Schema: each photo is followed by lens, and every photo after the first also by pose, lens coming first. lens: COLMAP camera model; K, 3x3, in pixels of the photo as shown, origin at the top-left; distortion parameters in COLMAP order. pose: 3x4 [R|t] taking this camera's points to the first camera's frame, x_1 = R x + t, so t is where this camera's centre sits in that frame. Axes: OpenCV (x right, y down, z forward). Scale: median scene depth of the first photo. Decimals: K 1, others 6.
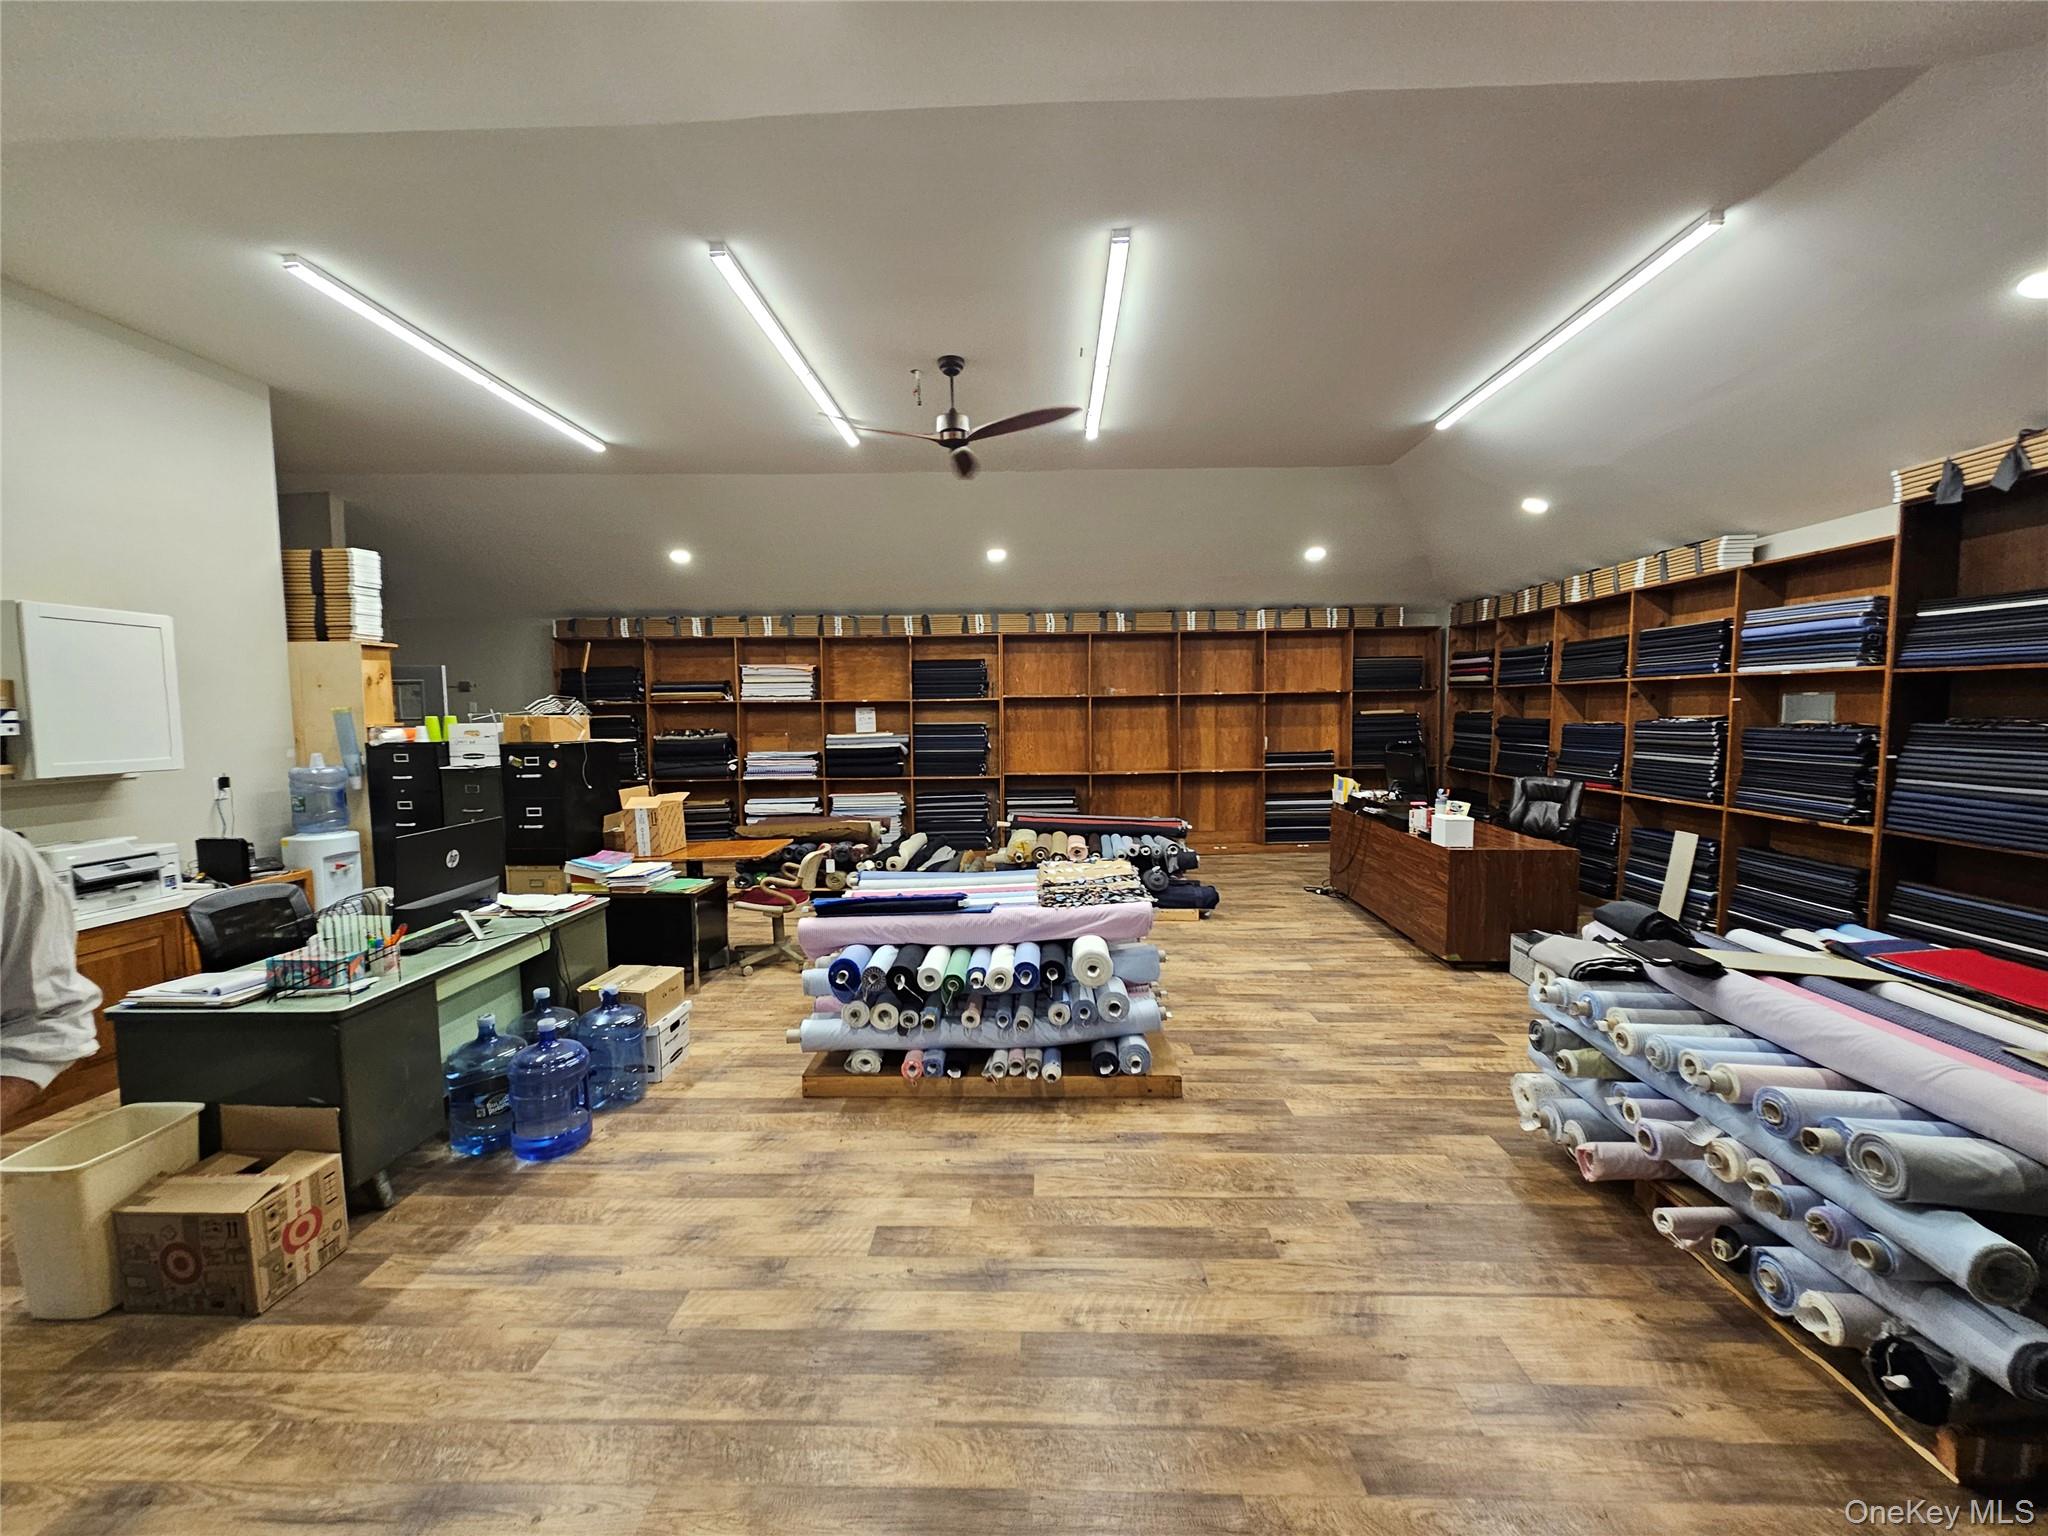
lens RADIAL K [[837.7, 0, 1022.4], [0, 837.7, 770.5], [0, 0, 1]] dist [0.002319, 0.000749]
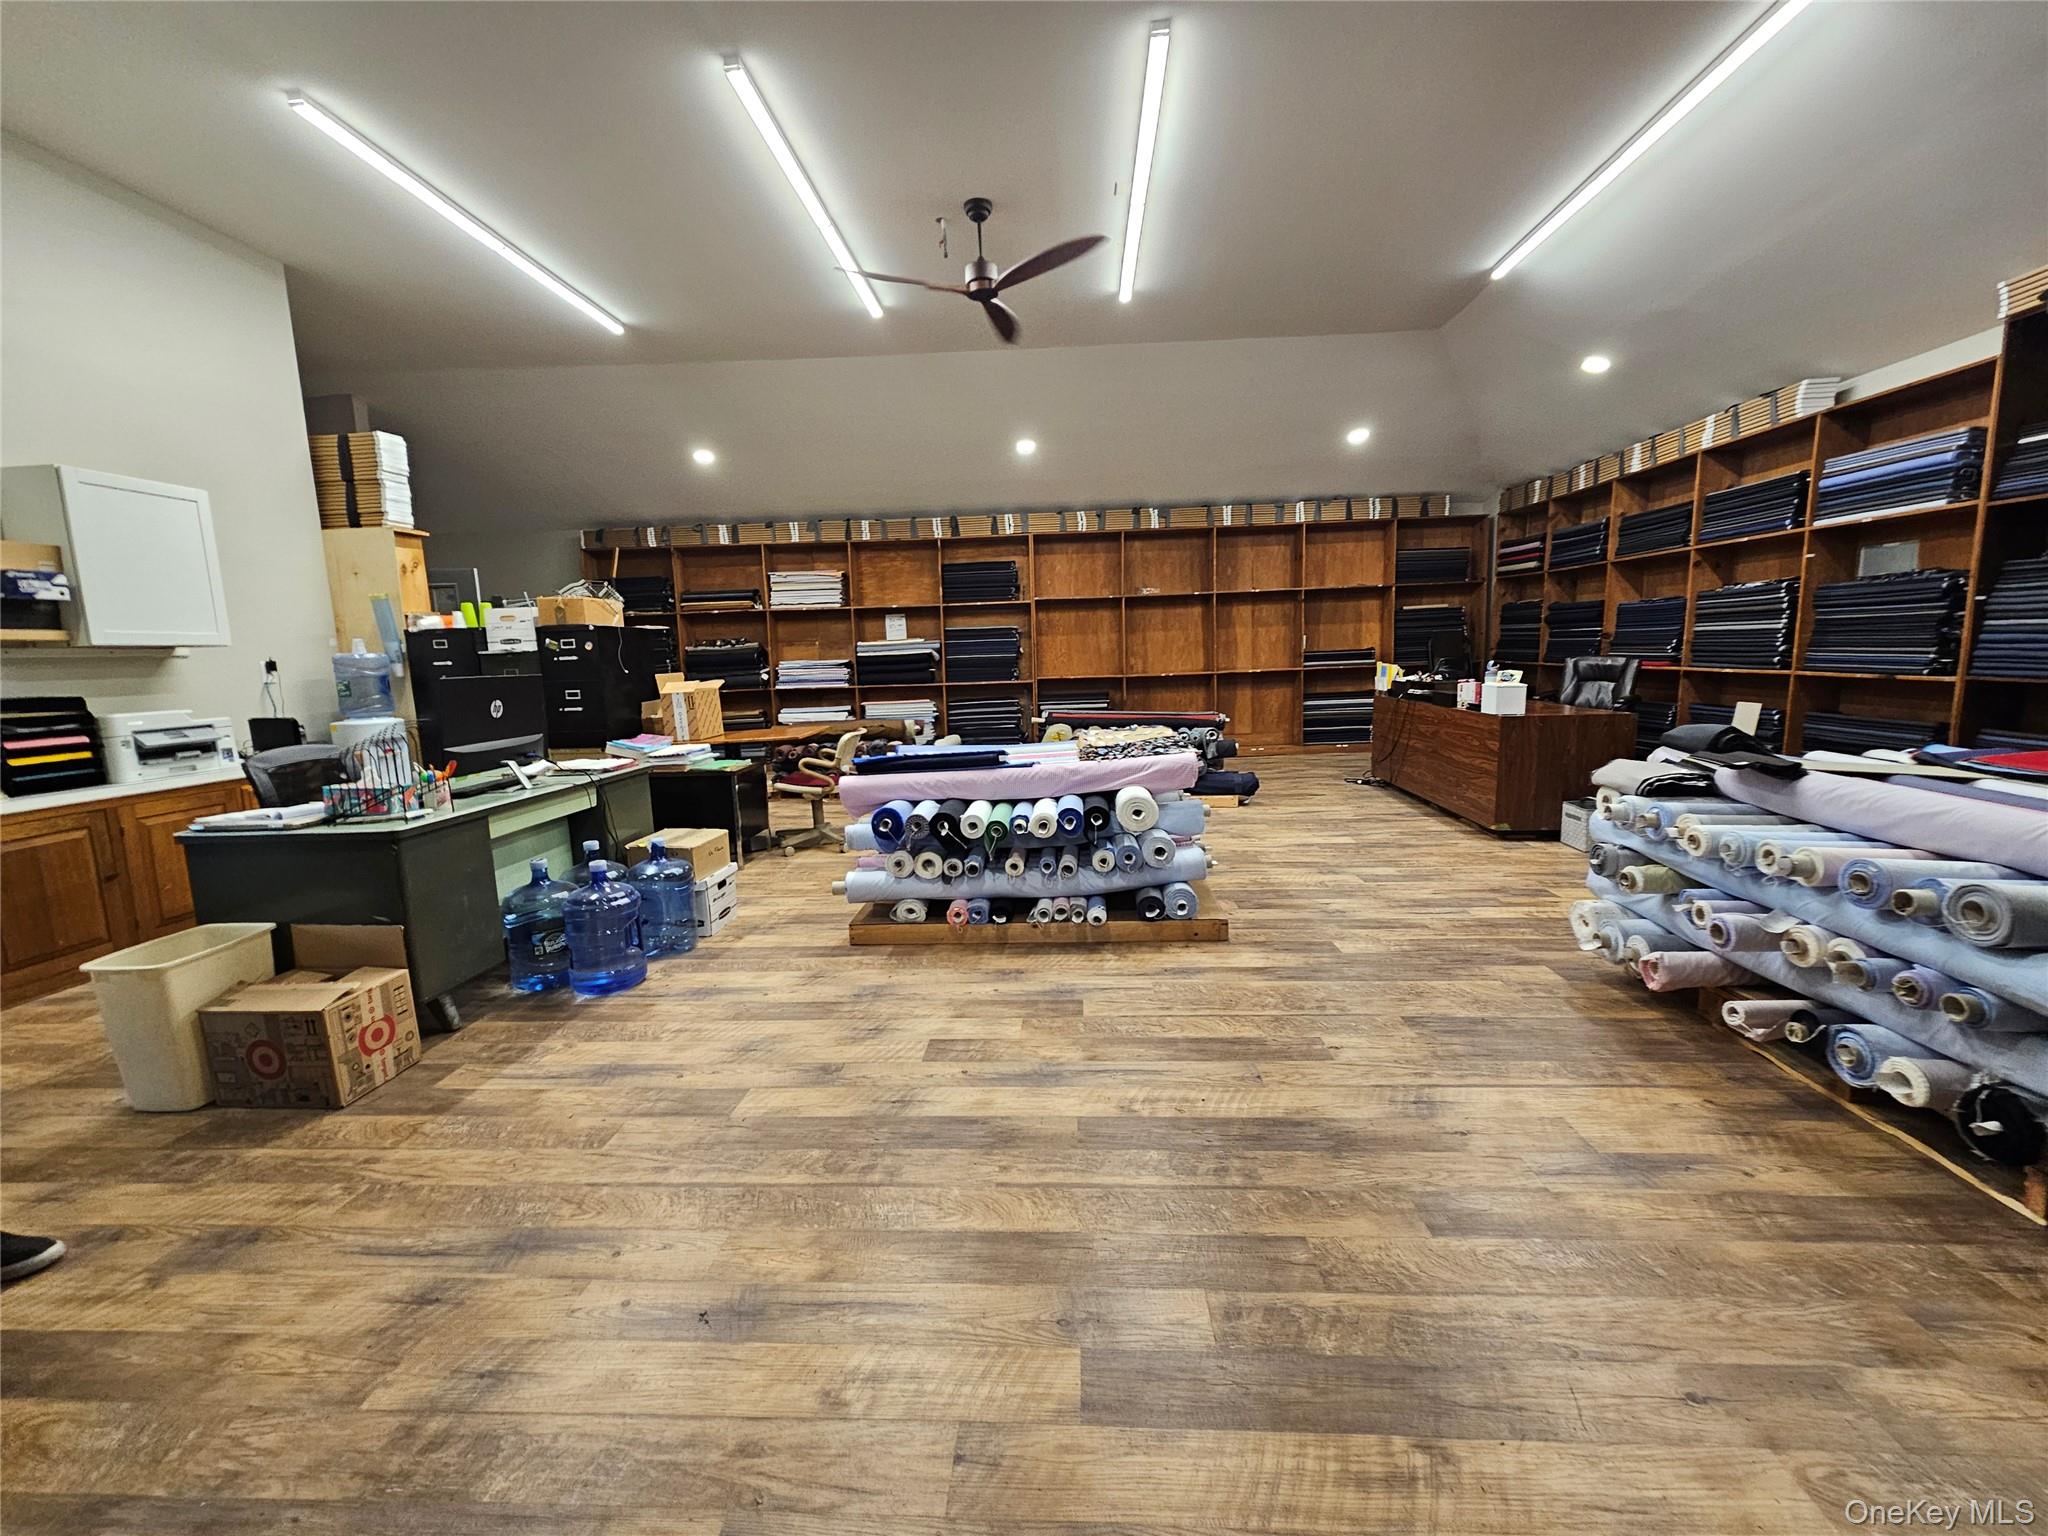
lens RADIAL K [[839.0, 0, 1024.0], [0, 839.0, 768.0], [0, 0, 1]] dist [0.000797, 0.000632]
pose [[0.999325, -0.016633, -0.032767, -0.014963], [0.018814, 0.997547, 0.067426, 0.104645], [0.031565, -0.067997, 0.997186, 0.012190]]
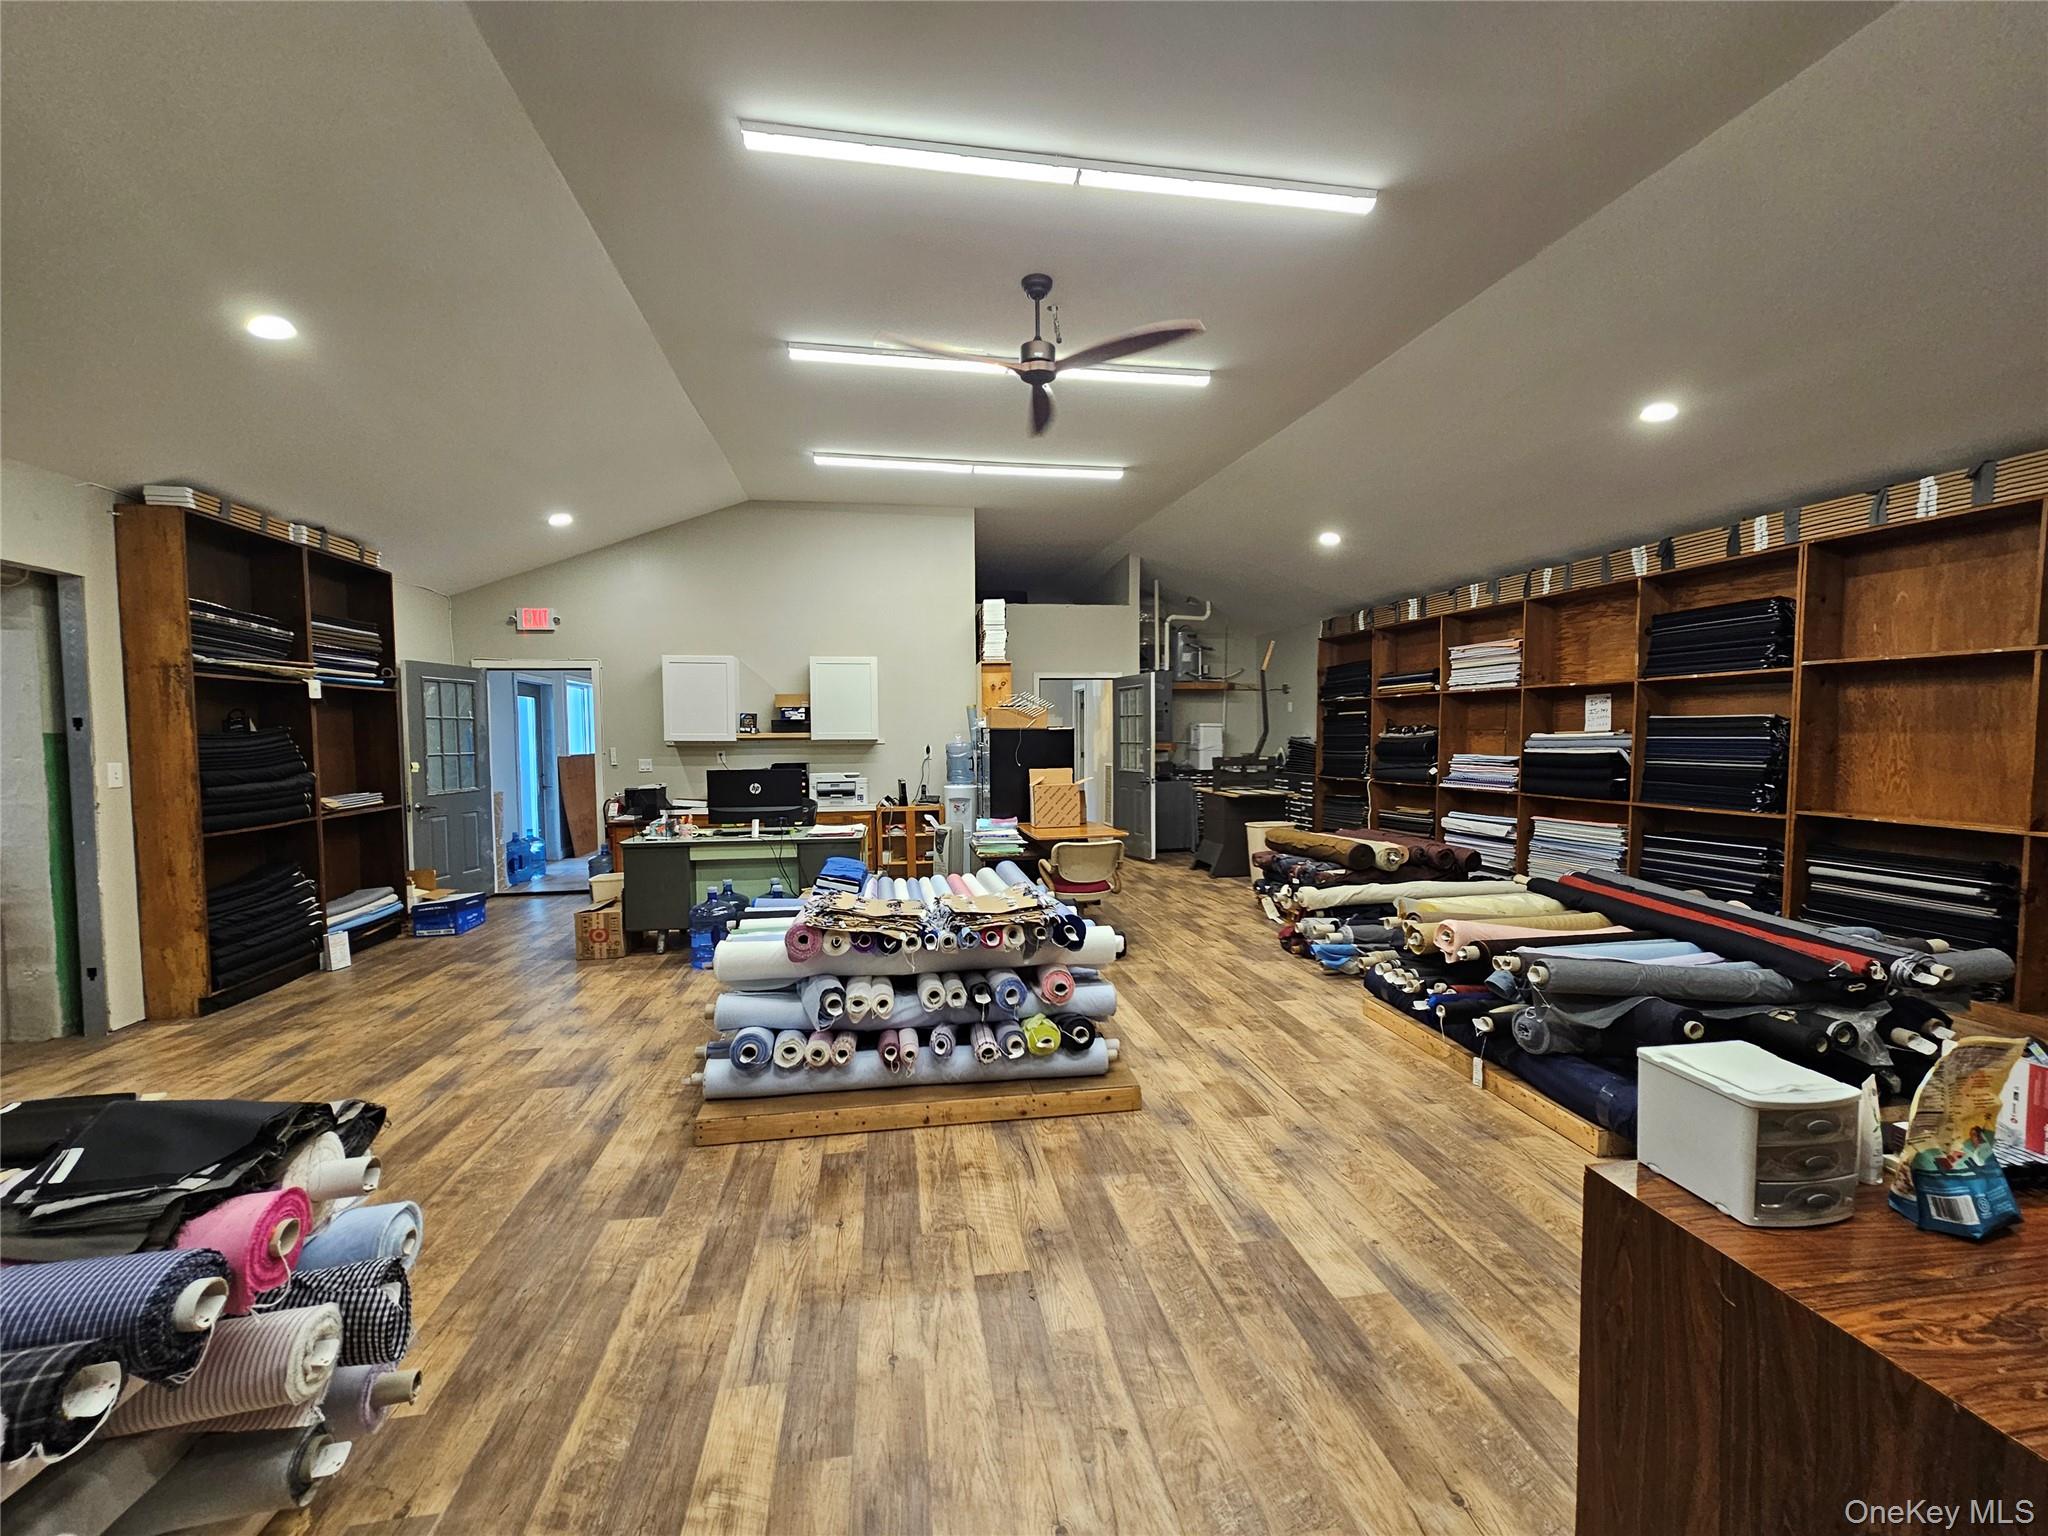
lens RADIAL K [[839.0, 0, 1024.0], [0, 839.0, 768.0], [0, 0, 1]] dist [0.000797, 0.000632]
pose [[0.197888, 0.050565, -0.978920, 0.962750], [-0.063129, 0.997253, 0.038751, -0.032951], [0.978190, 0.054130, 0.200537, 1.040085]]
